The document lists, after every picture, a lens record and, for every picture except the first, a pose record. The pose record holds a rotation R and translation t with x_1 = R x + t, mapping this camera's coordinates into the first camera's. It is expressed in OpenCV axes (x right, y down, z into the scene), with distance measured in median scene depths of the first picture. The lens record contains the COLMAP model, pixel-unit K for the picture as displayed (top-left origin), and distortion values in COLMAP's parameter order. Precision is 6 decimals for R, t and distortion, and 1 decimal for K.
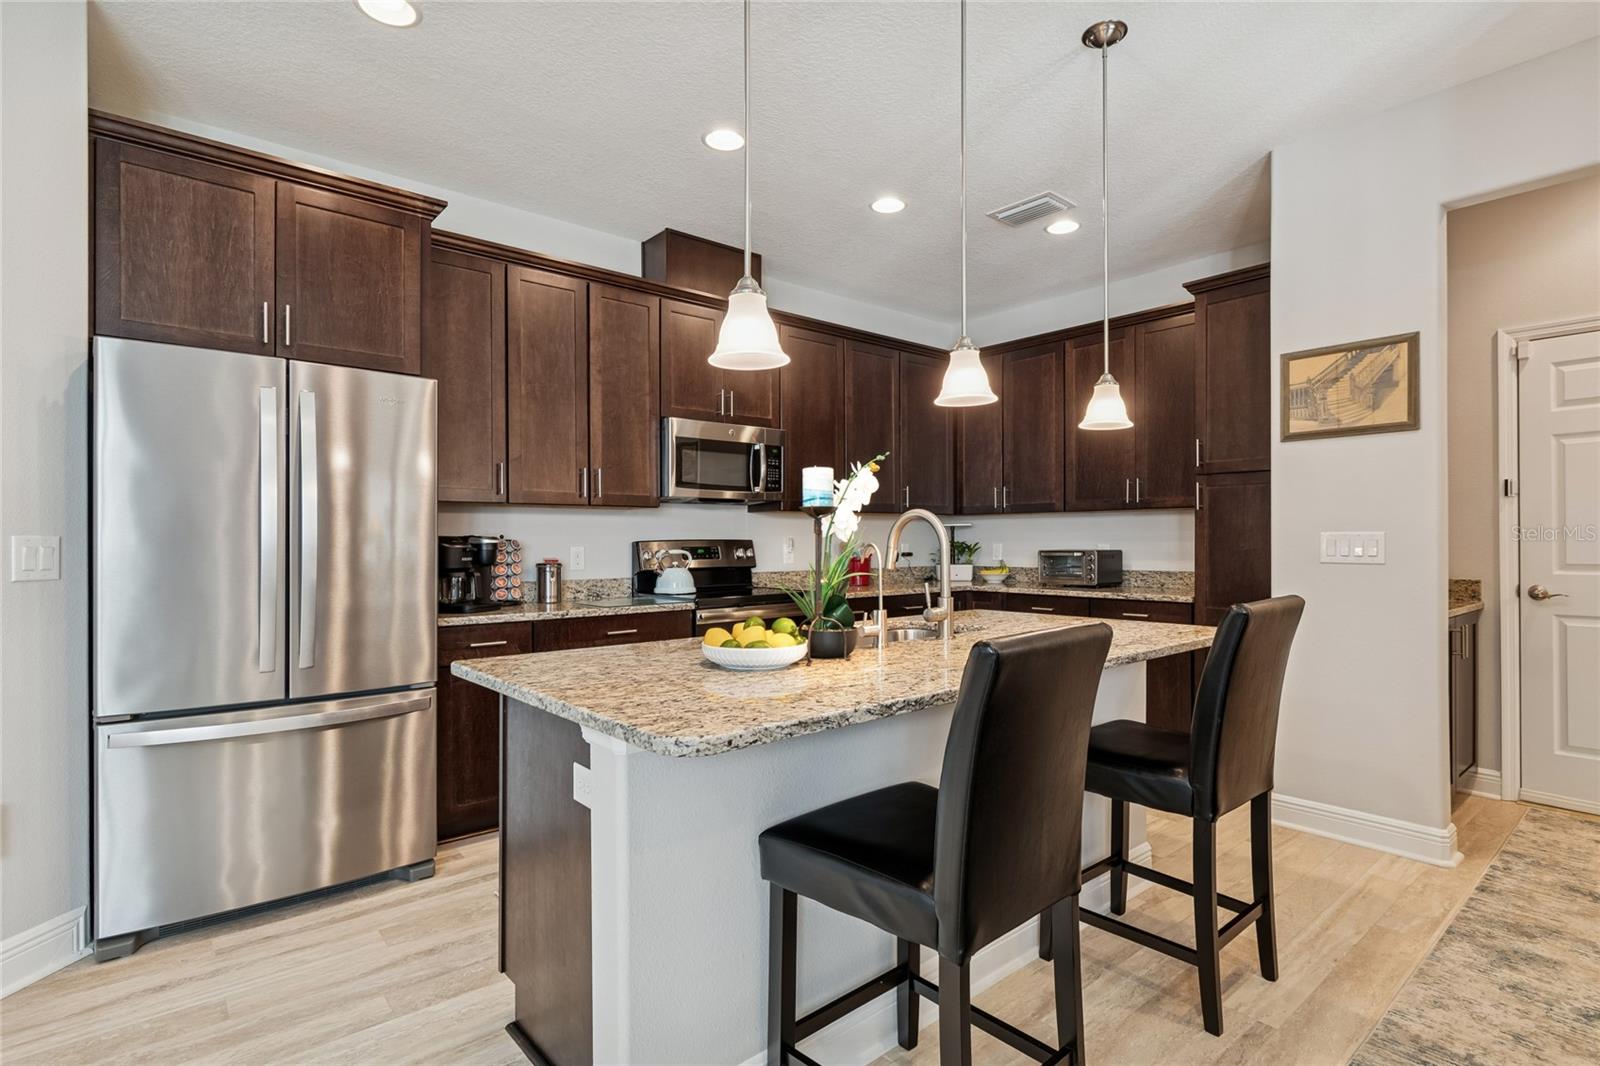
lens RADIAL K [[790.4, 0, 798.4], [0, 790.4, 538.2], [0, 0, 1]] dist [0.002051, -0.001778]
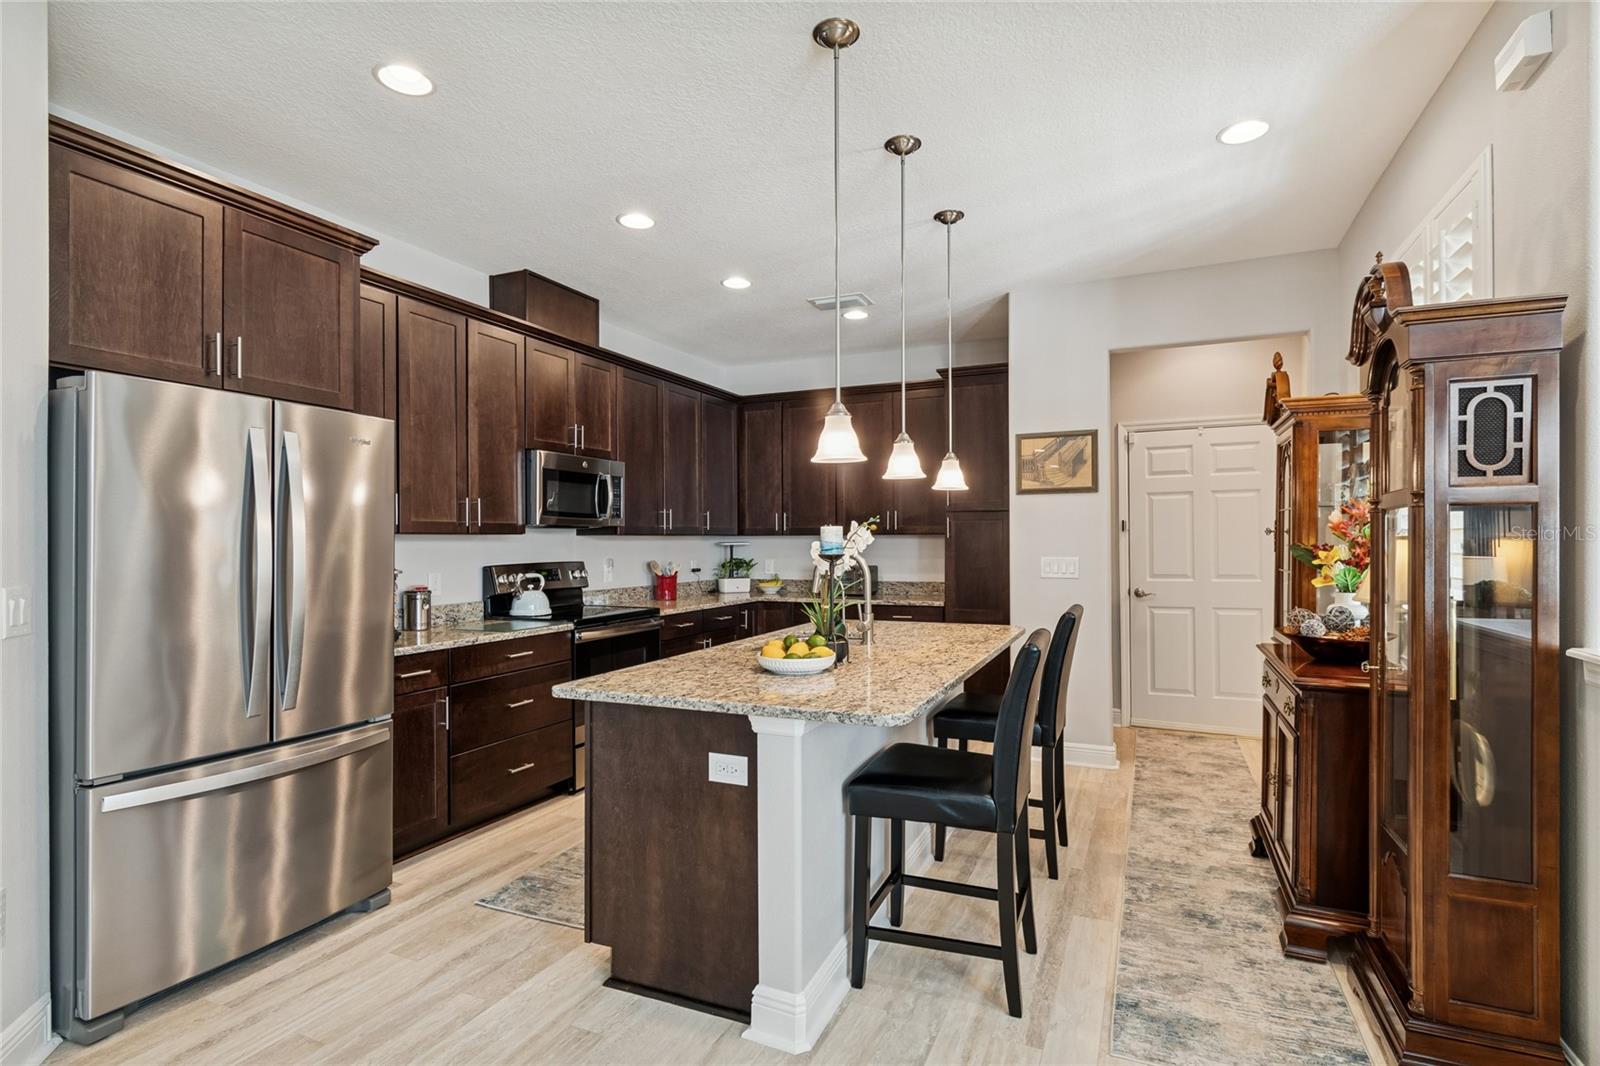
lens RADIAL K [[790.4, 0, 800.2], [0, 790.4, 534.8], [0, 0, 1]] dist [0.002051, -0.001778]
pose [[0.903080, 0.002038, 0.429468, -0.397982], [0.001205, 0.999973, -0.007281, -0.040477], [-0.429472, 0.007093, 0.903053, -0.149877]]
